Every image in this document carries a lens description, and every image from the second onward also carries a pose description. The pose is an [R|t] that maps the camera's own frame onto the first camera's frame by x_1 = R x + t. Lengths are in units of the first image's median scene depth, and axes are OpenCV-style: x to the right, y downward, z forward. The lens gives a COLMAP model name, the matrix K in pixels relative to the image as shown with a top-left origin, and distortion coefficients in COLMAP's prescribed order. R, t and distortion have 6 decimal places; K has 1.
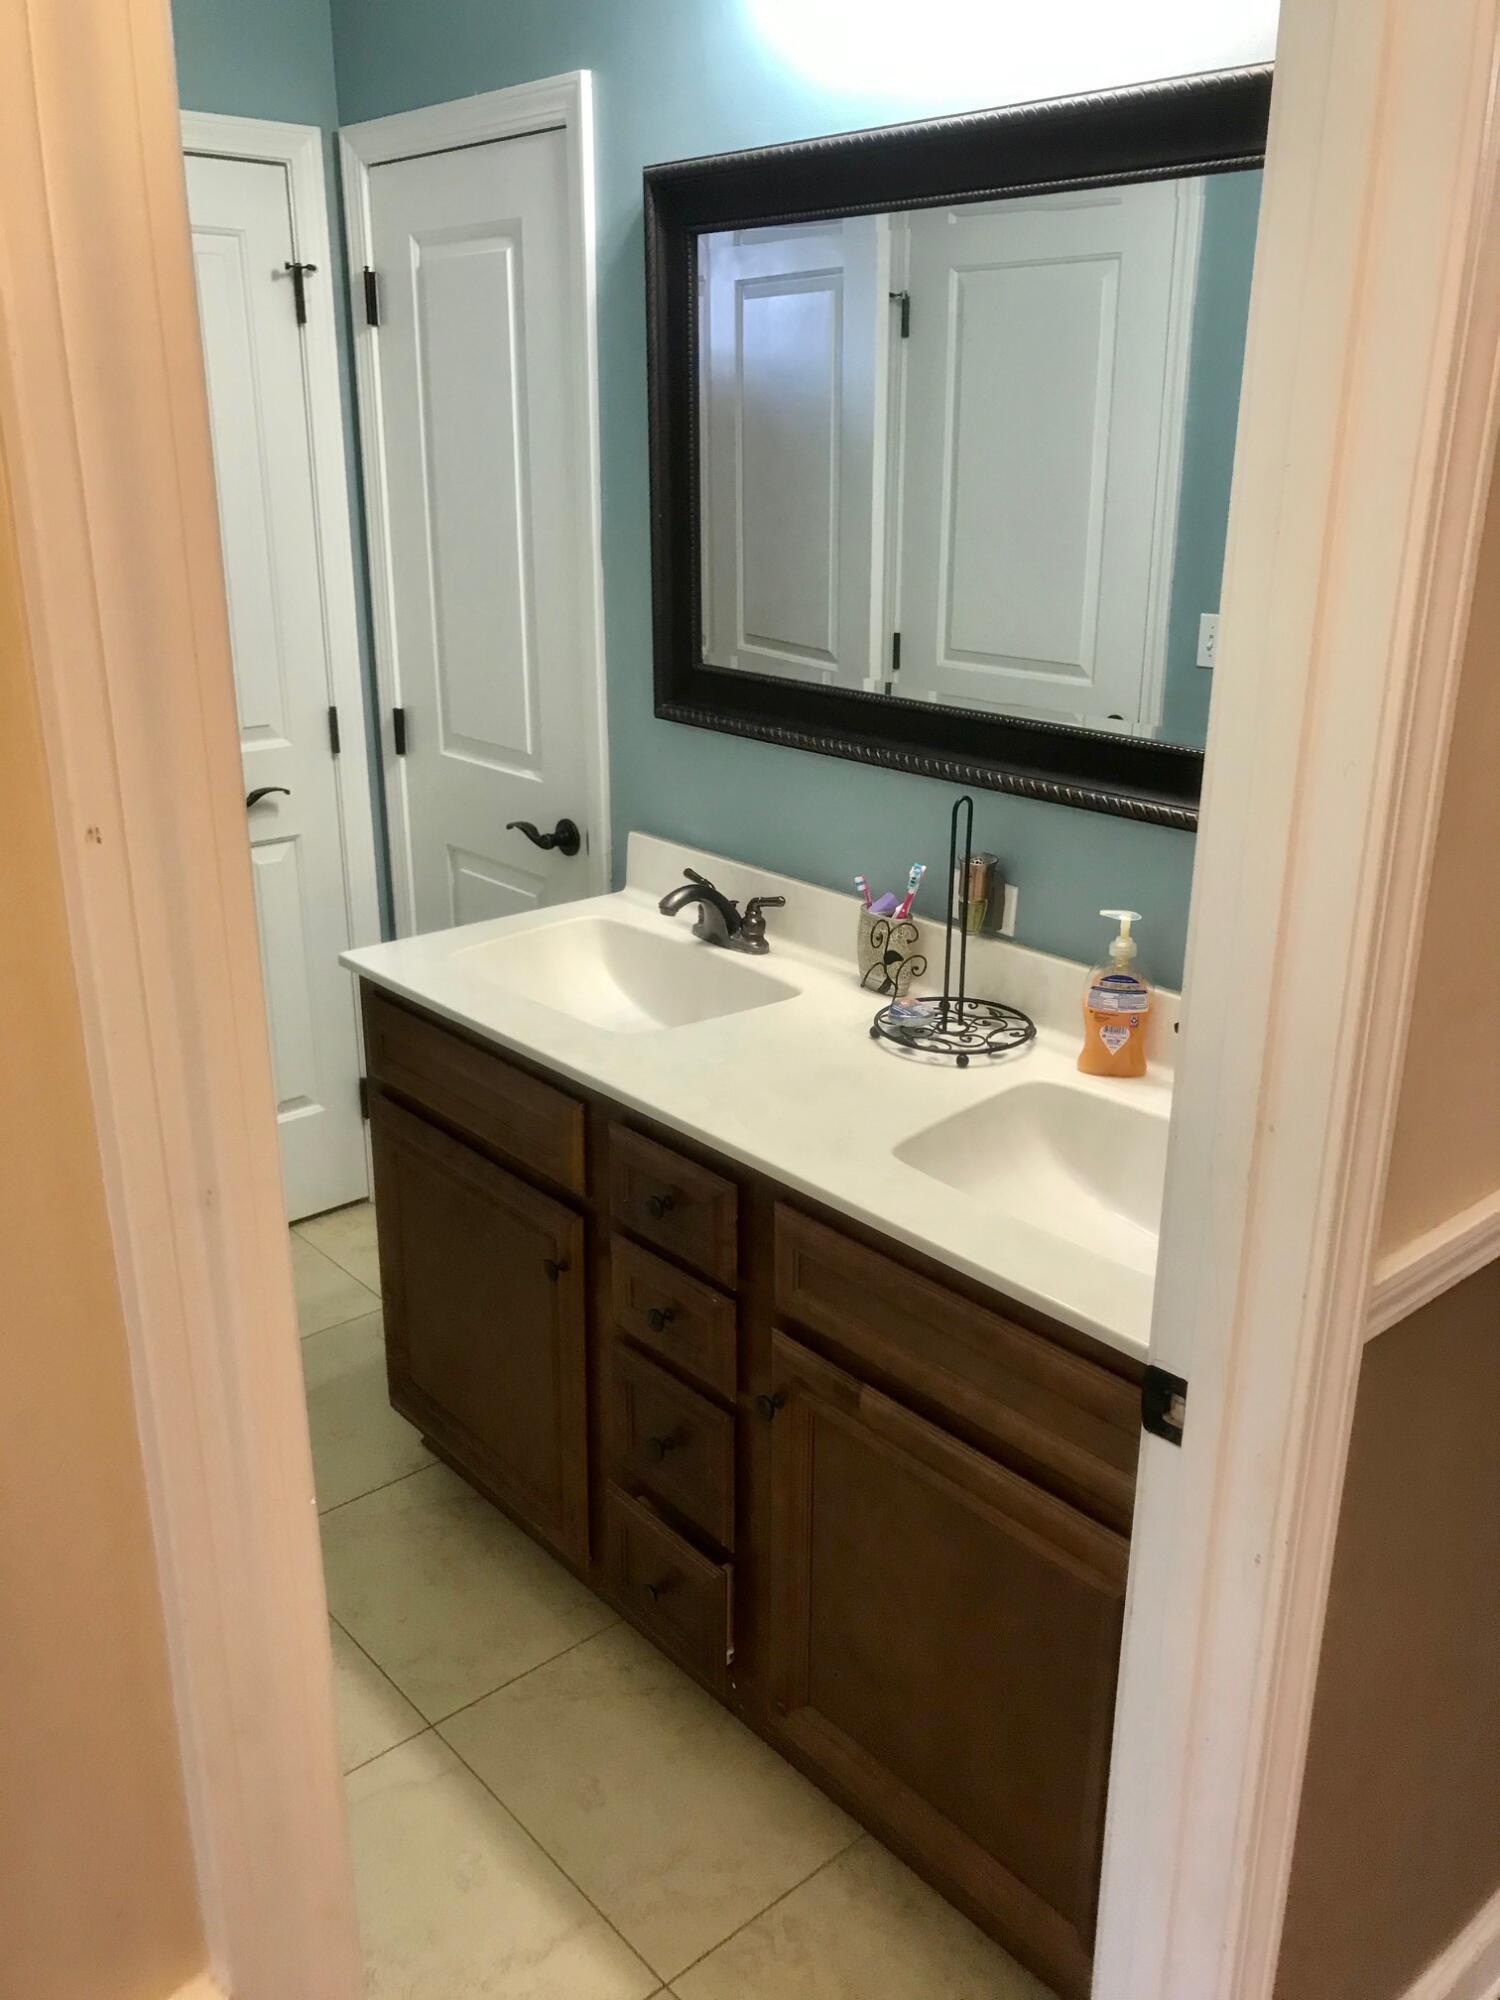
lens RADIAL K [[1651.2, 0, 750.0], [0, 1651.2, 1000.0], [0, 0, 1]] dist [0.009640, -0.007987]
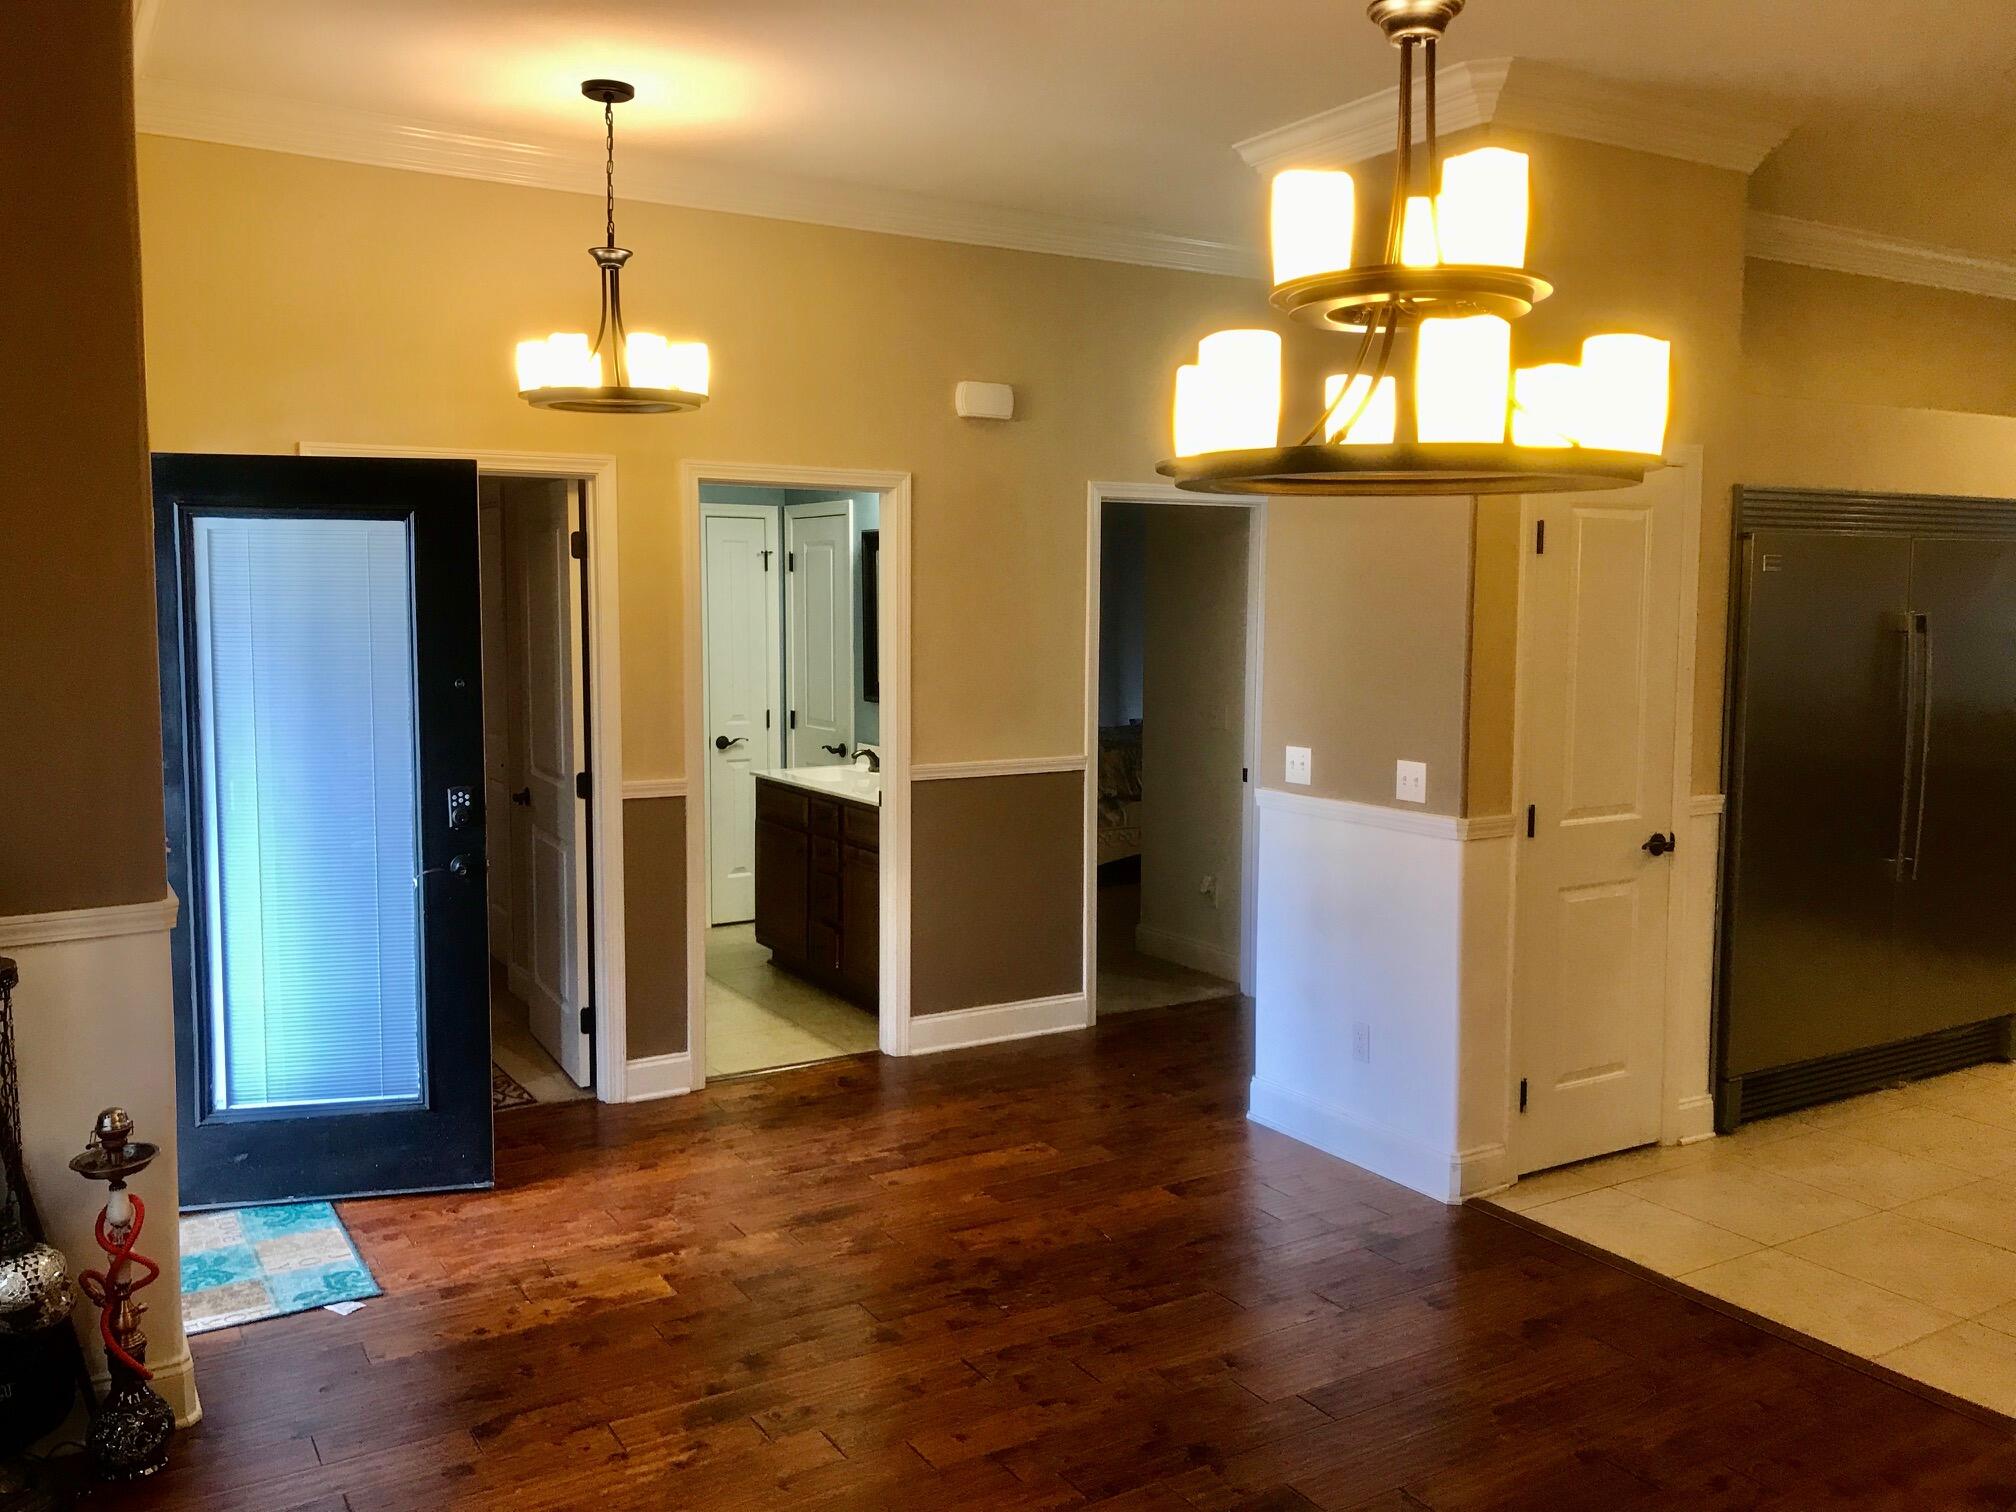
lens RADIAL K [[1664.4, 0, 1008.0], [0, 1664.4, 756.0], [0, 0, 1]] dist [0.009640, -0.007987]
pose [[0.985573, 0.014489, -0.168631, 0.605148], [-0.054541, 0.970369, -0.235393, 0.527385], [0.160224, 0.241194, 0.957159, -1.534066]]
